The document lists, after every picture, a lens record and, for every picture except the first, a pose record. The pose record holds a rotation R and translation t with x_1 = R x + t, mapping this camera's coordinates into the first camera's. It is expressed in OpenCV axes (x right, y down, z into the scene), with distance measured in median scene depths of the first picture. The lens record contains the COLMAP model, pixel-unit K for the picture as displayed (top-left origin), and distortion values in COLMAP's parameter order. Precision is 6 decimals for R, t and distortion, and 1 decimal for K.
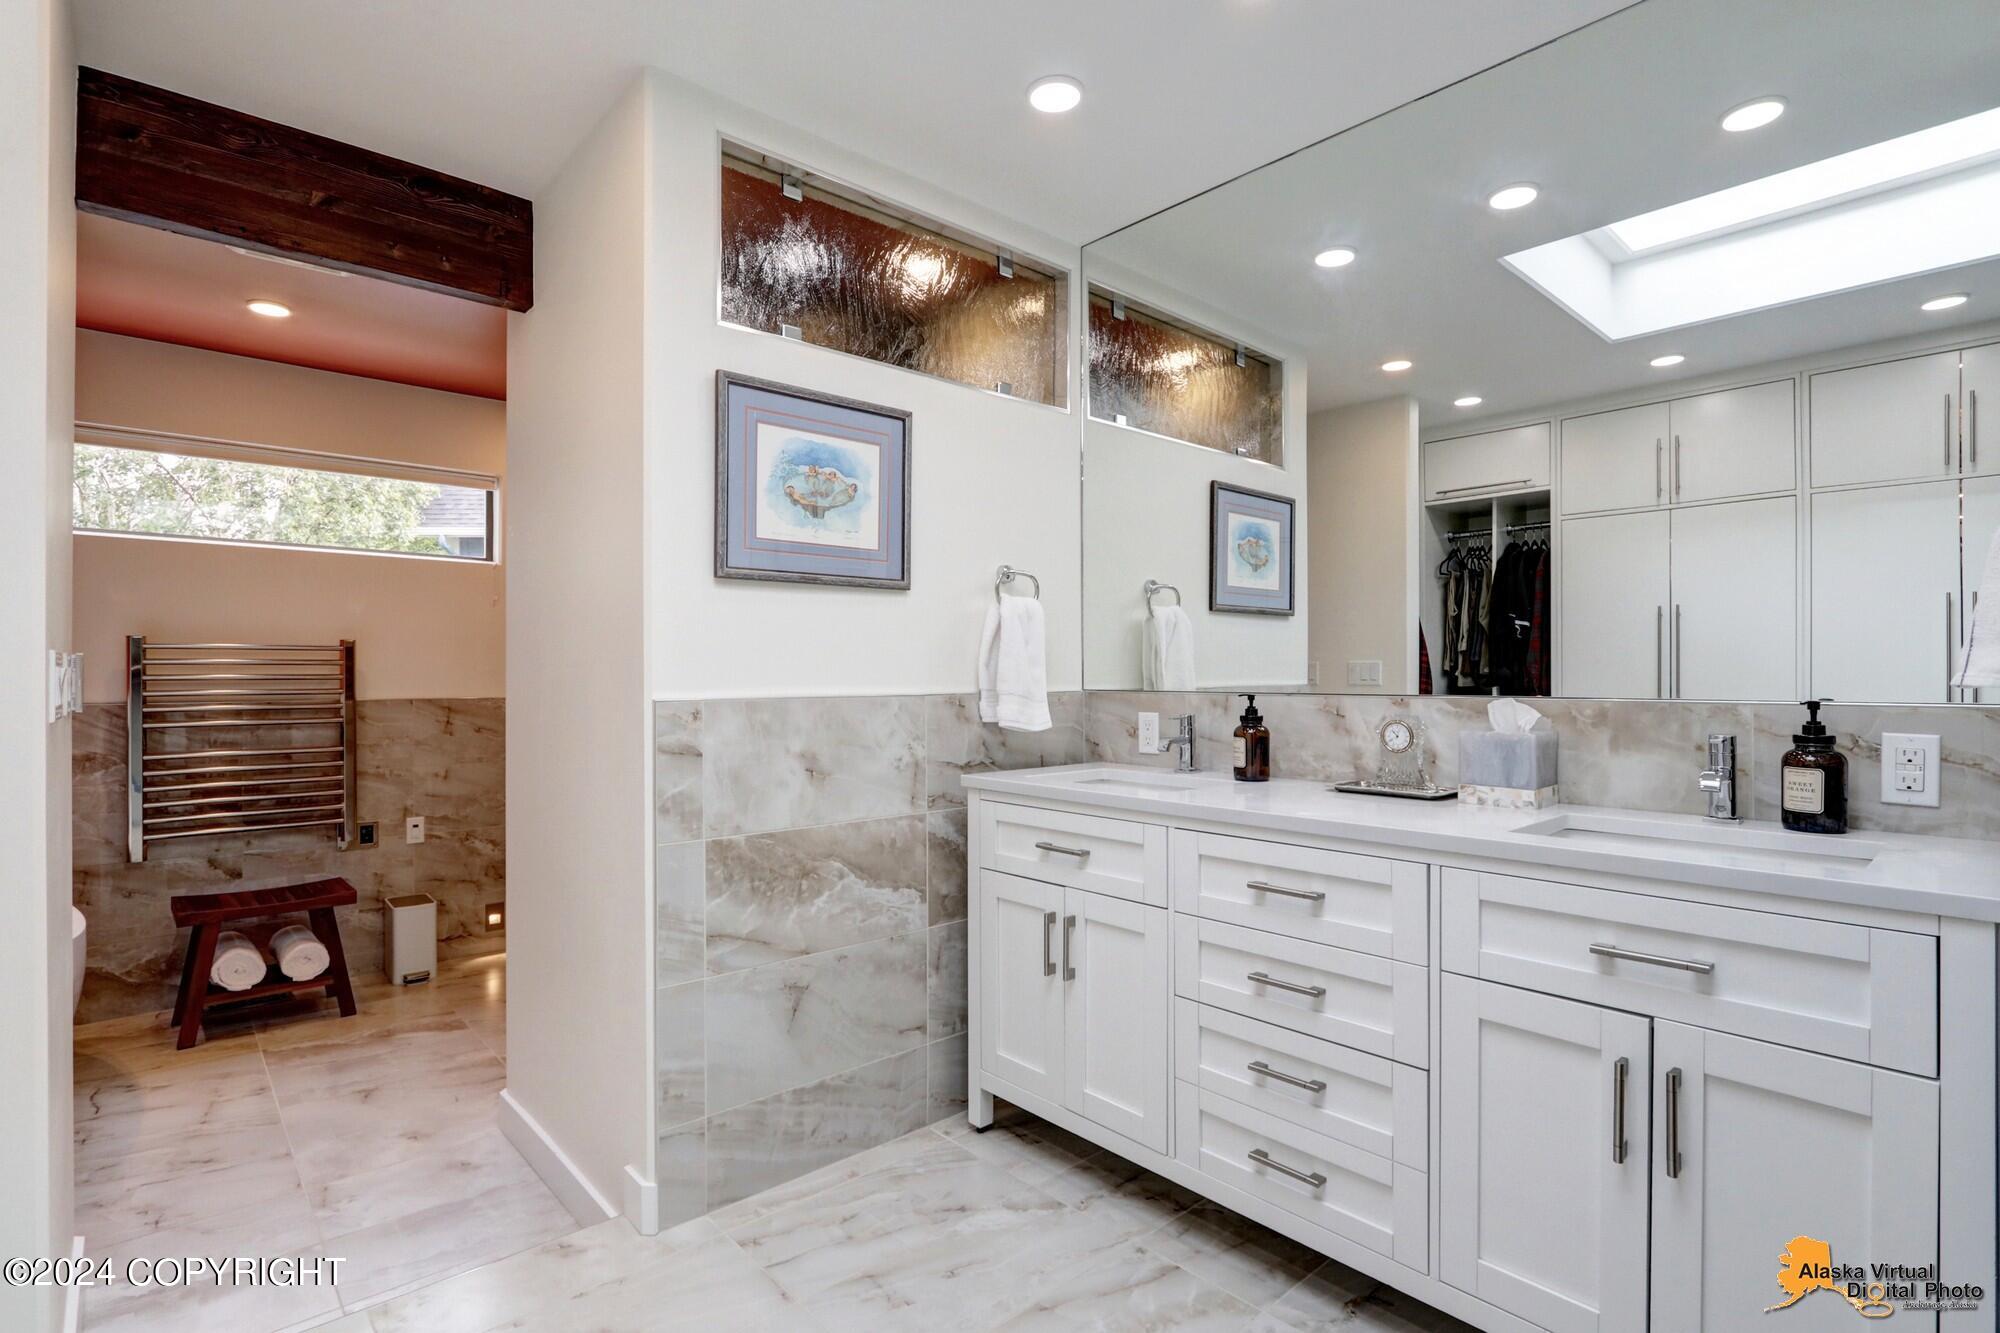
lens RADIAL K [[946.3, 0, 1000.0], [0, 946.3, 666.5], [0, 0, 1]] dist [-0.007390, -0.000619]
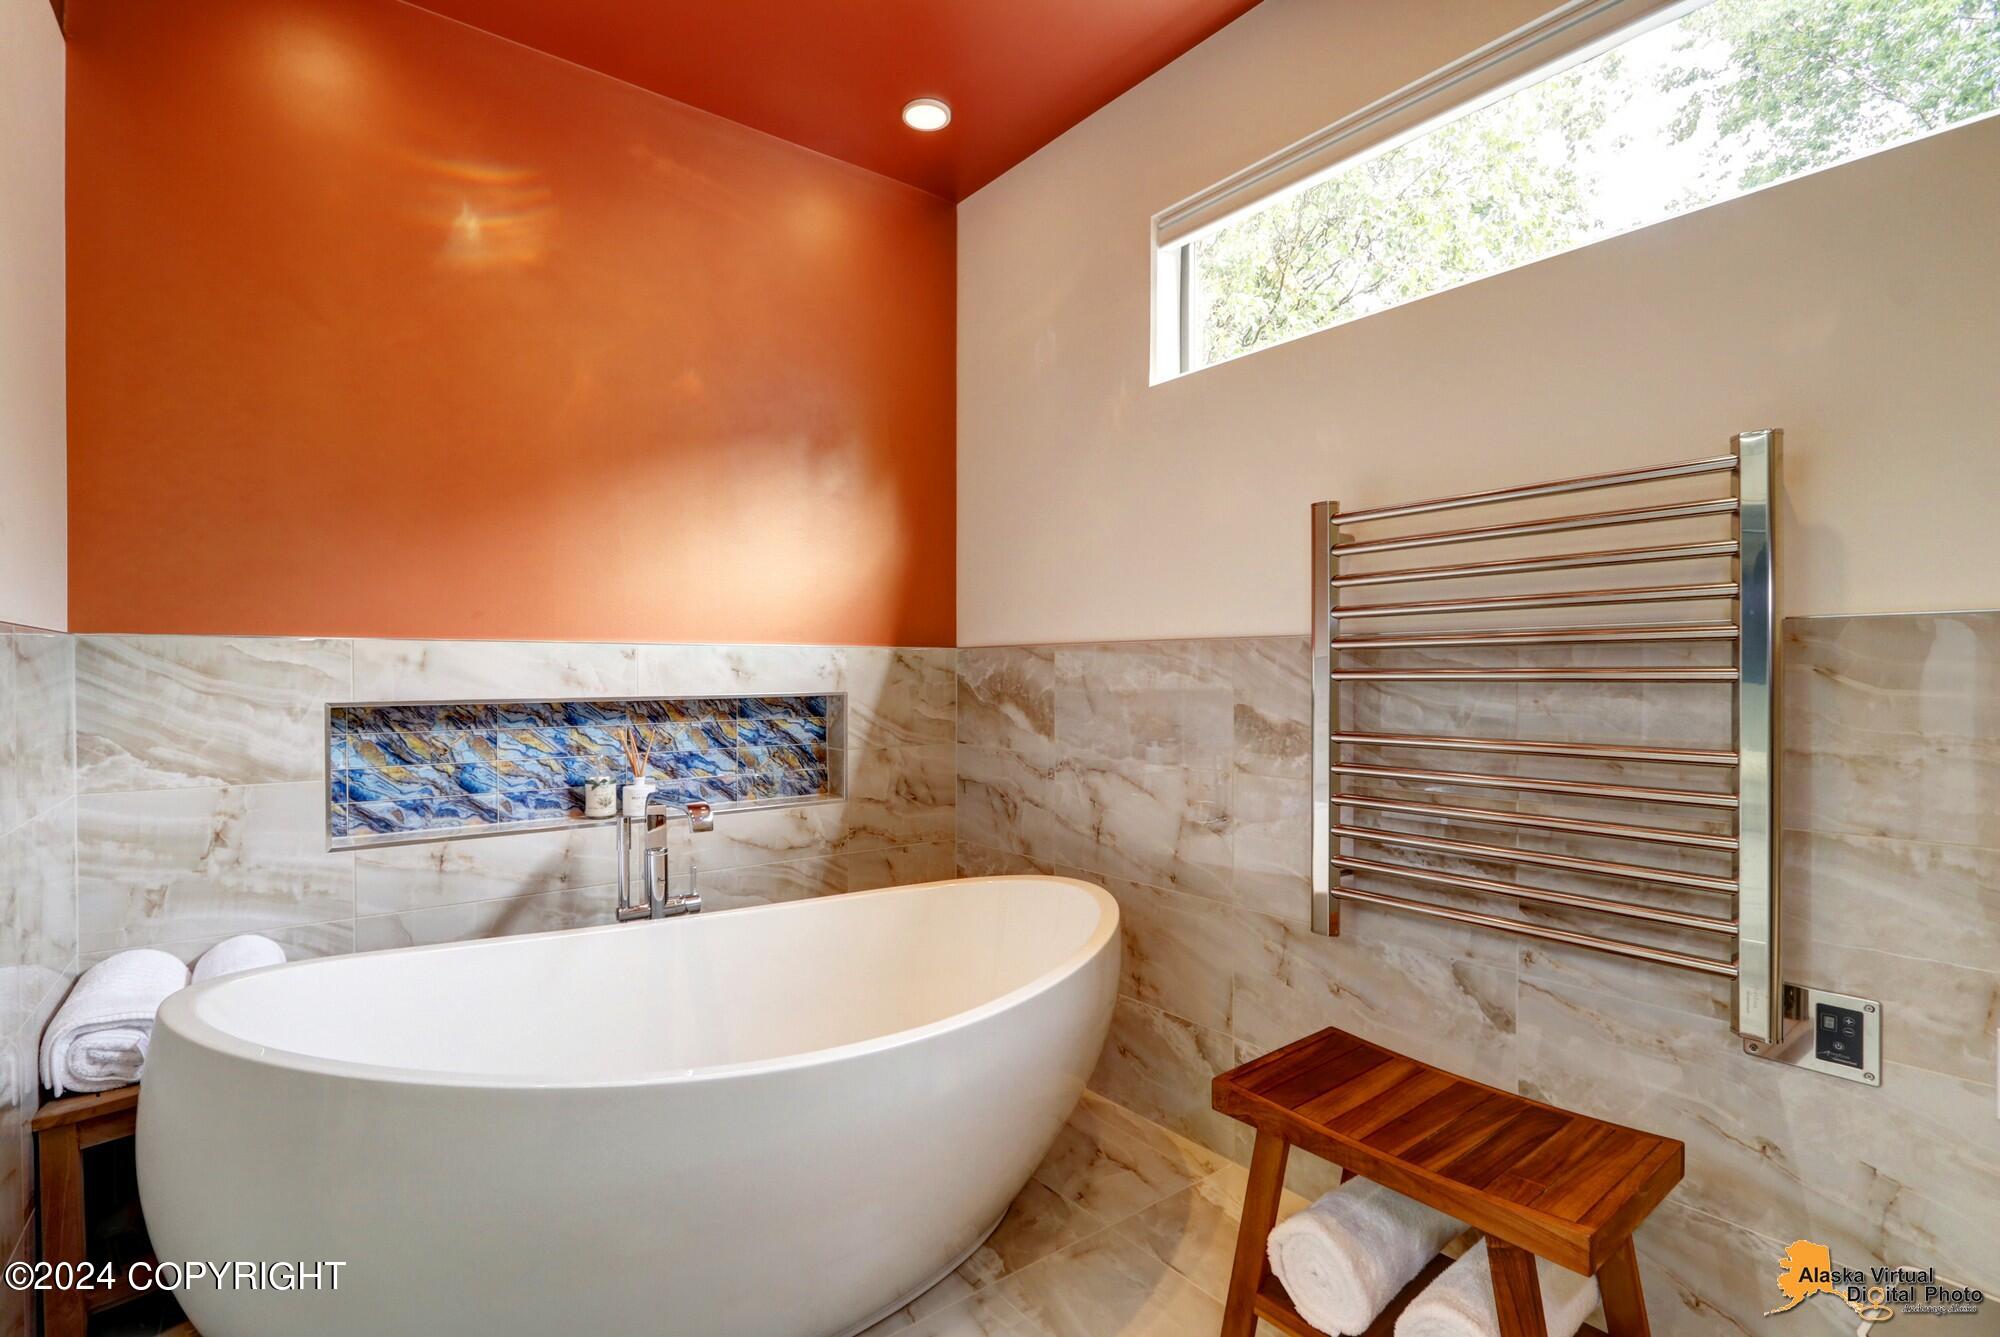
lens RADIAL K [[934.1, 0, 994.3], [0, 934.1, 682.2], [0, 0, 1]] dist [-0.000514, -0.000261]
pose [[-0.075786, 0.006518, -0.997103, -0.367482], [-0.001275, 0.999977, 0.006634, 0.062142], [0.997123, 0.001774, -0.075775, 0.808453]]
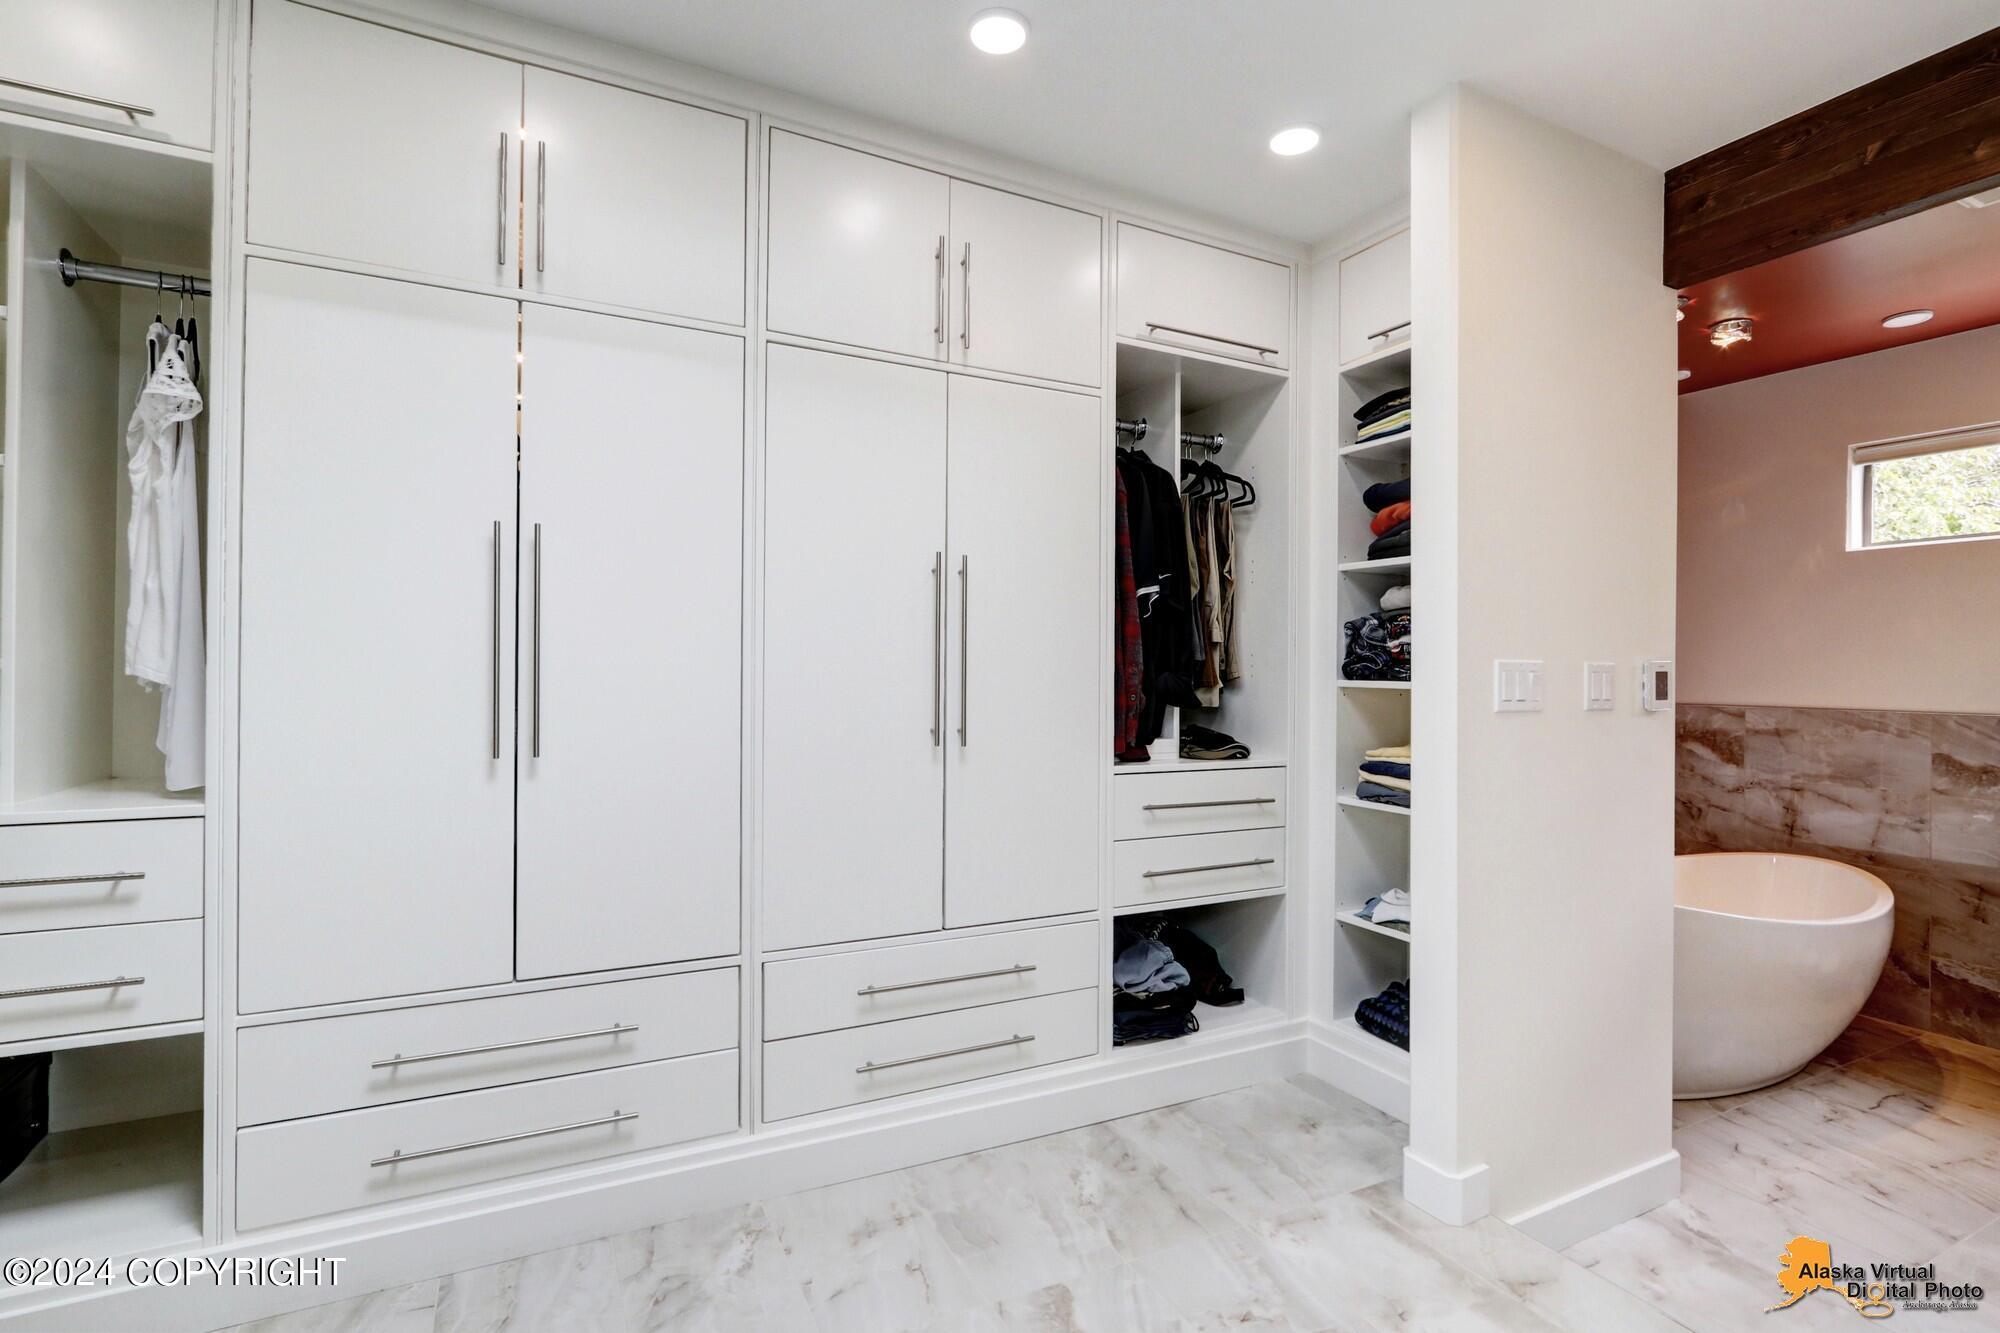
lens RADIAL K [[946.3, 0, 1000.0], [0, 946.3, 666.5], [0, 0, 1]] dist [-0.007390, -0.000619]
pose [[-0.268646, -0.003099, -0.963234, 0.212570], [-0.003691, 0.999991, -0.002188, -0.001920], [0.963232, 0.002967, -0.268655, 0.264484]]
